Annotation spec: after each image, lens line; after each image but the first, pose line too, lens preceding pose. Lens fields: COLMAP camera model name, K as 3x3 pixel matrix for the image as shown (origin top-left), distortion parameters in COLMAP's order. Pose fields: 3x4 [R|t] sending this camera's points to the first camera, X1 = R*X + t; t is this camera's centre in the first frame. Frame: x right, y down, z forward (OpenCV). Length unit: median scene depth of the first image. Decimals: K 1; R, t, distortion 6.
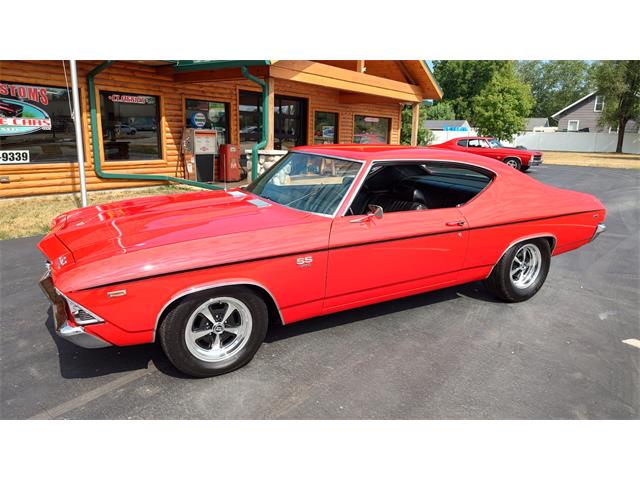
lens RADIAL K [[462.4, 0, 324.6], [0, 462.4, 236.9], [0, 0, 1]] dist [0.016204, -0.018232]
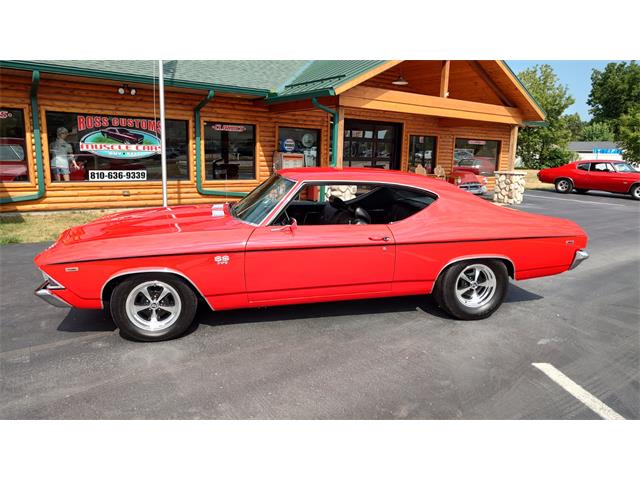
lens RADIAL K [[462.4, 0, 326.7], [0, 462.4, 235.1], [0, 0, 1]] dist [0.016204, -0.018232]
pose [[0.955511, 0.049342, -0.290800, 0.184350], [-0.063953, 0.997112, -0.040949, 0.006521], [0.287940, 0.057724, 0.955907, -0.038171]]
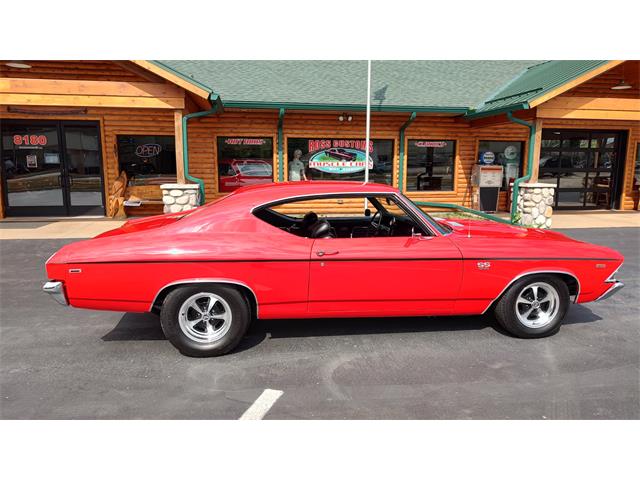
lens RADIAL K [[462.4, 0, 324.9], [0, 462.4, 237.9], [0, 0, 1]] dist [0.016204, -0.018232]
pose [[0.719309, 0.085571, -0.689400, 0.302756], [-0.135209, 0.990652, -0.018111, 0.026837], [0.681405, 0.106240, 0.724155, -0.115514]]
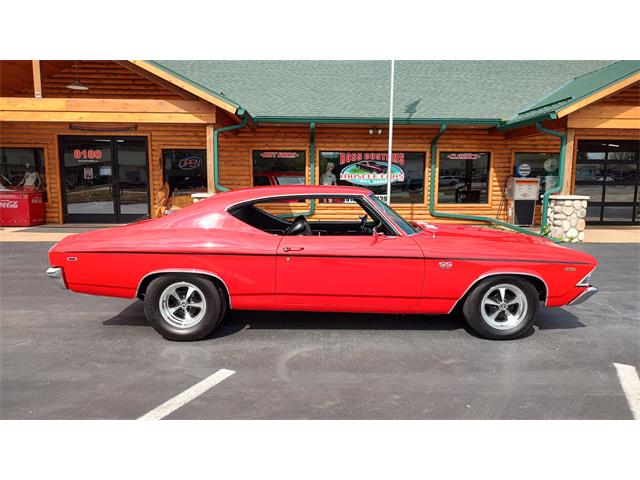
lens RADIAL K [[462.4, 0, 323.4], [0, 462.4, 237.2], [0, 0, 1]] dist [0.016204, -0.018232]
pose [[0.622983, 0.072432, -0.778875, 0.382249], [-0.158432, 0.986751, -0.034959, 0.031916], [0.766023, 0.145177, 0.626205, -0.073002]]
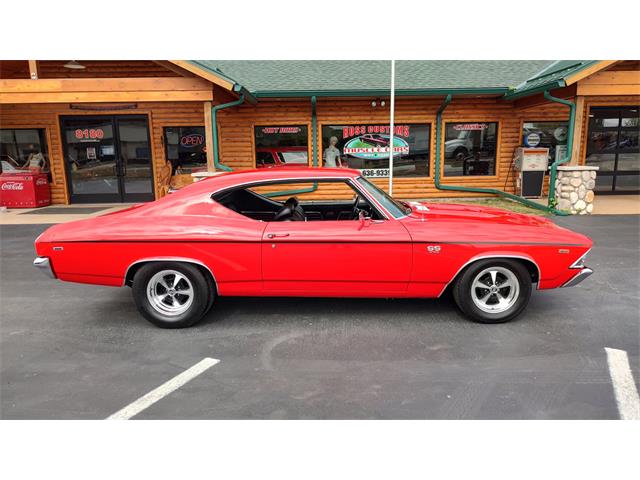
lens RADIAL K [[462.4, 0, 322.8], [0, 462.4, 236.2], [0, 0, 1]] dist [0.016204, -0.018232]
pose [[0.602009, 0.108570, -0.791074, 0.390148], [-0.140980, 0.989601, 0.028530, 0.015217], [0.785945, 0.094350, 0.611055, -0.050404]]
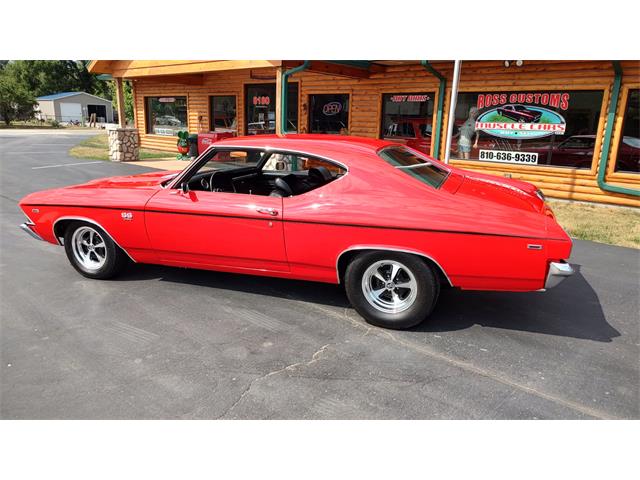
lens RADIAL K [[462.4, 0, 324.9], [0, 462.4, 237.8], [0, 0, 1]] dist [0.016204, -0.018232]
pose [[-0.072991, 0.215415, -0.973791, 0.458561], [-0.247070, 0.942055, 0.226914, -0.115915], [0.966245, 0.257157, -0.015539, 0.552338]]
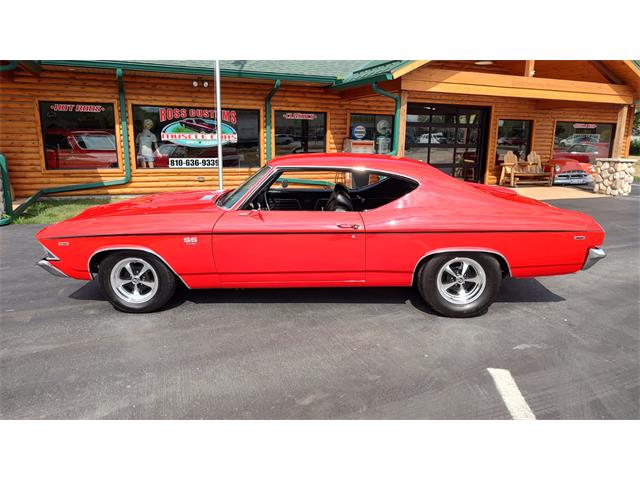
lens RADIAL K [[462.4, 0, 326.7], [0, 462.4, 241.7], [0, 0, 1]] dist [0.016204, -0.018232]
pose [[0.856648, 0.097356, -0.506631, 0.300801], [-0.103024, 0.994535, 0.016912, -0.001941], [0.505509, 0.037708, 0.861997, 0.016973]]
